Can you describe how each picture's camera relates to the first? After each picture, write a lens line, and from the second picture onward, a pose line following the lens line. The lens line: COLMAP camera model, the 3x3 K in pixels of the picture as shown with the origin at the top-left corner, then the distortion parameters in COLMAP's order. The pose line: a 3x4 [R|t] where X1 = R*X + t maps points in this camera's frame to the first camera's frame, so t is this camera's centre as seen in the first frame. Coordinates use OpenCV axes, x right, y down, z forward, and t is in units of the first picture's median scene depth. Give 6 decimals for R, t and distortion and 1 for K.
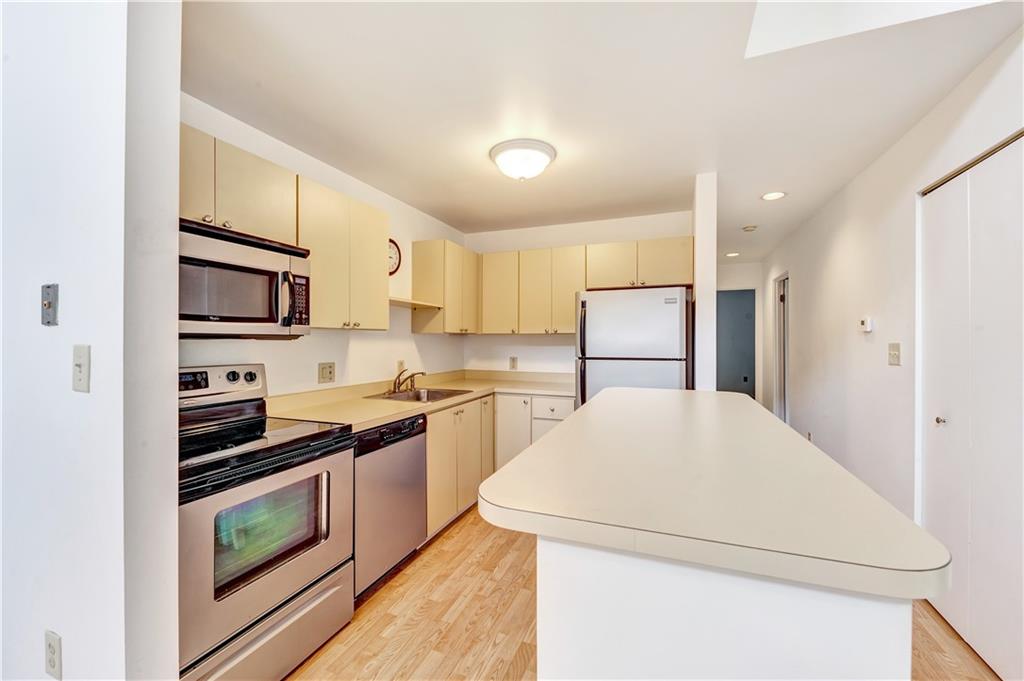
lens RADIAL K [[406.6, 0, 518.2], [0, 406.6, 339.3], [0, 0, 1]] dist [0.014277, 0.000021]
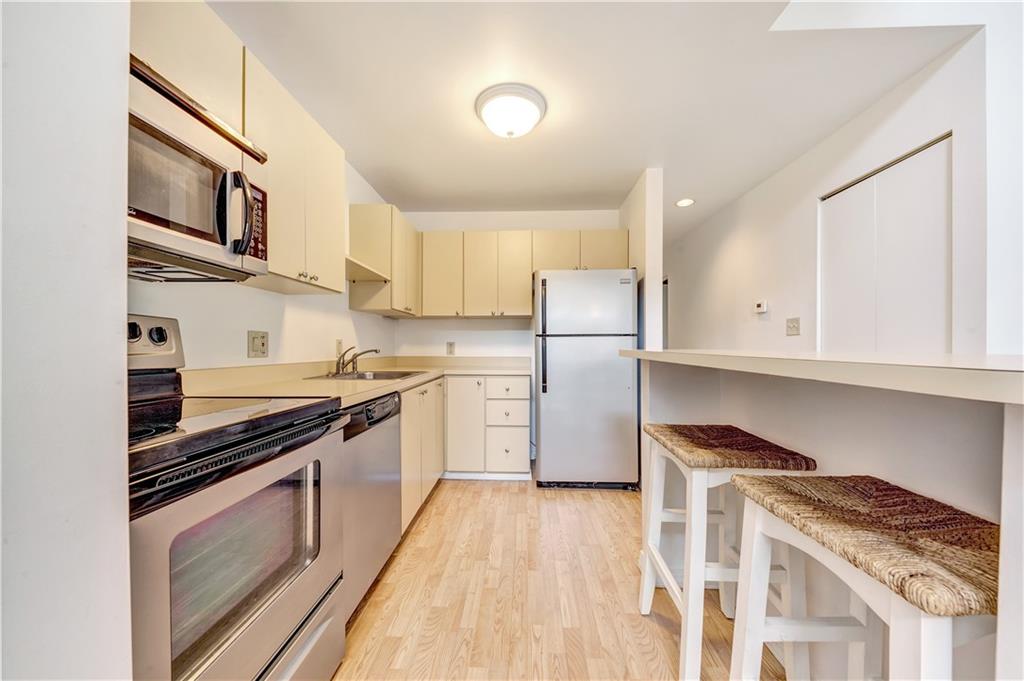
lens RADIAL K [[358.6, 0, 516.2], [0, 358.6, 348.2], [0, 0, 1]] dist [0.010661, -0.005183]
pose [[0.942326, -0.002133, 0.334689, -0.261421], [0.001184, 0.999995, 0.003038, 0.095398], [-0.334694, -0.002466, 0.942324, 0.223384]]
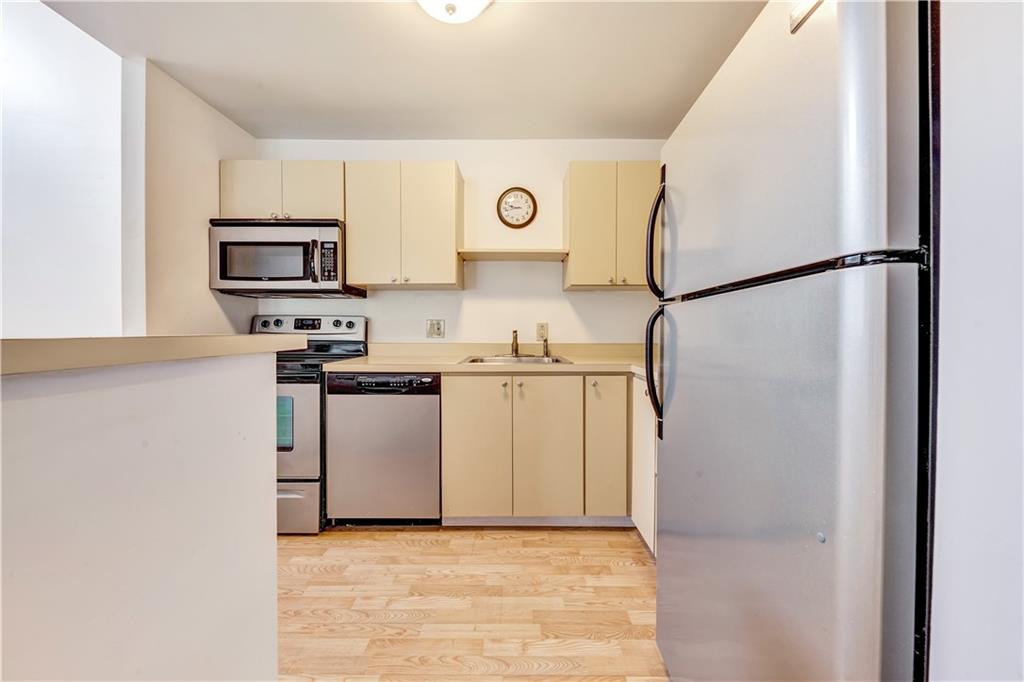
lens RADIAL K [[366.5, 0, 512.9], [0, 366.5, 335.9], [0, 0, 1]] dist [0.010203, -0.007239]
pose [[0.355667, 0.005840, -0.934595, 0.586979], [0.000572, 0.999979, 0.006467, 0.103031], [0.934613, -0.002835, 0.355656, 0.914015]]
